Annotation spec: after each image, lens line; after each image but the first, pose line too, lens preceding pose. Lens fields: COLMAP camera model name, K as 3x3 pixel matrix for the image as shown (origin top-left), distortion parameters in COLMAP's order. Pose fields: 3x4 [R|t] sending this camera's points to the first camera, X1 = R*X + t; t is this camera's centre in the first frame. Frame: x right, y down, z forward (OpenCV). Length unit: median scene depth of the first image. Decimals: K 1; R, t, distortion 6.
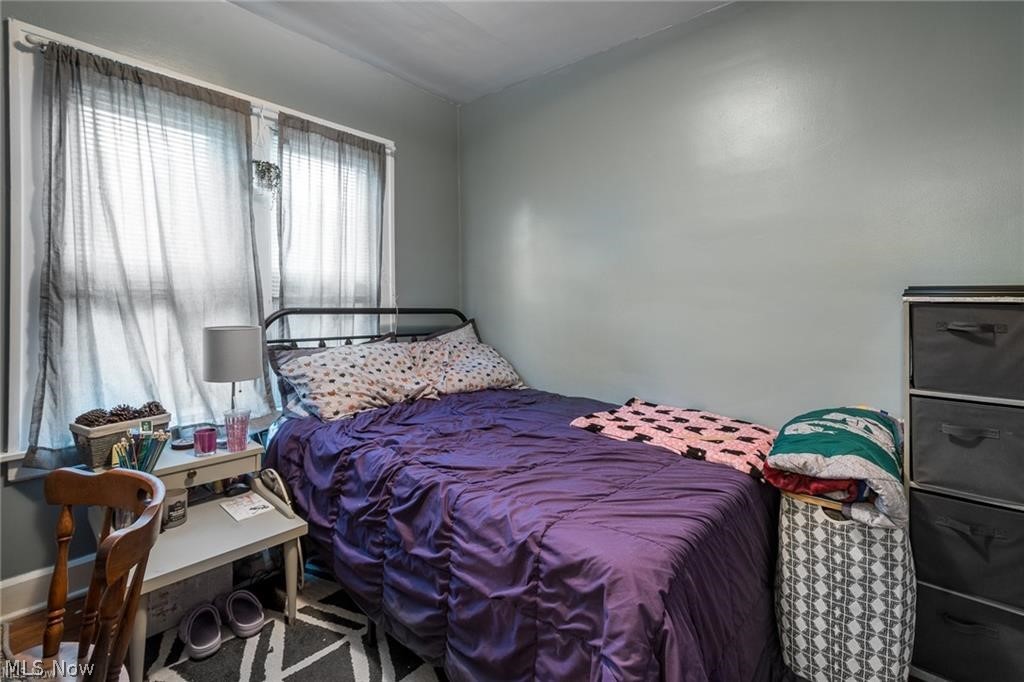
lens RADIAL K [[440.7, 0, 524.5], [0, 440.7, 298.7], [0, 0, 1]] dist [0.007629, -0.002110]
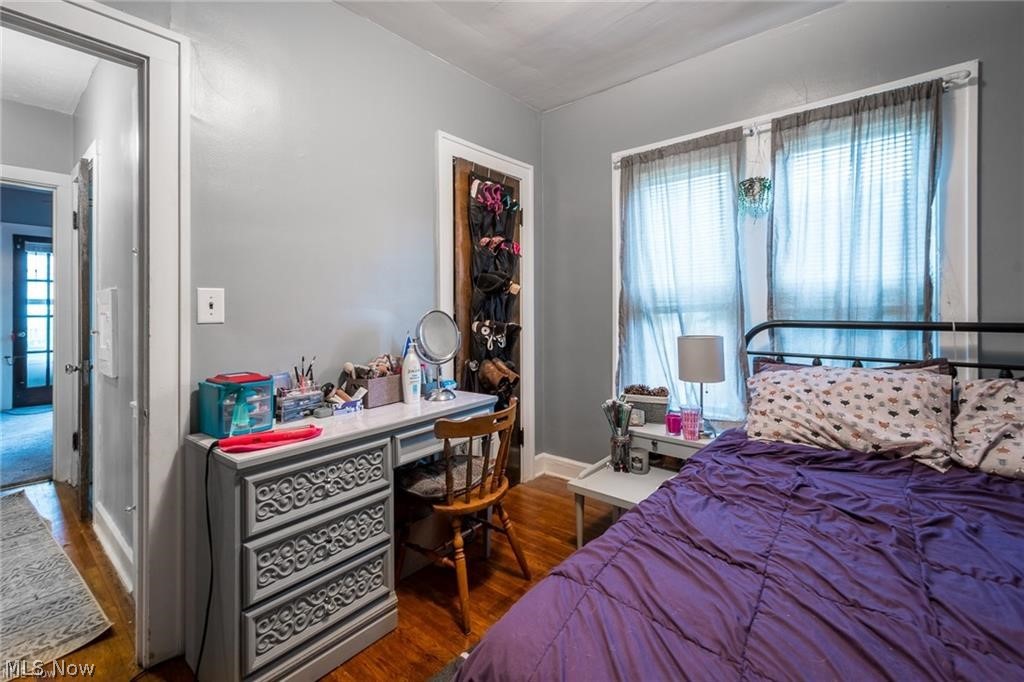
lens RADIAL K [[440.7, 0, 519.5], [0, 440.7, 320.1], [0, 0, 1]] dist [0.007629, -0.002110]
pose [[0.035023, 0.009526, -0.999341, 0.412412], [0.014548, 0.999844, 0.010040, 0.002798], [0.999281, -0.014890, 0.034879, 0.404565]]
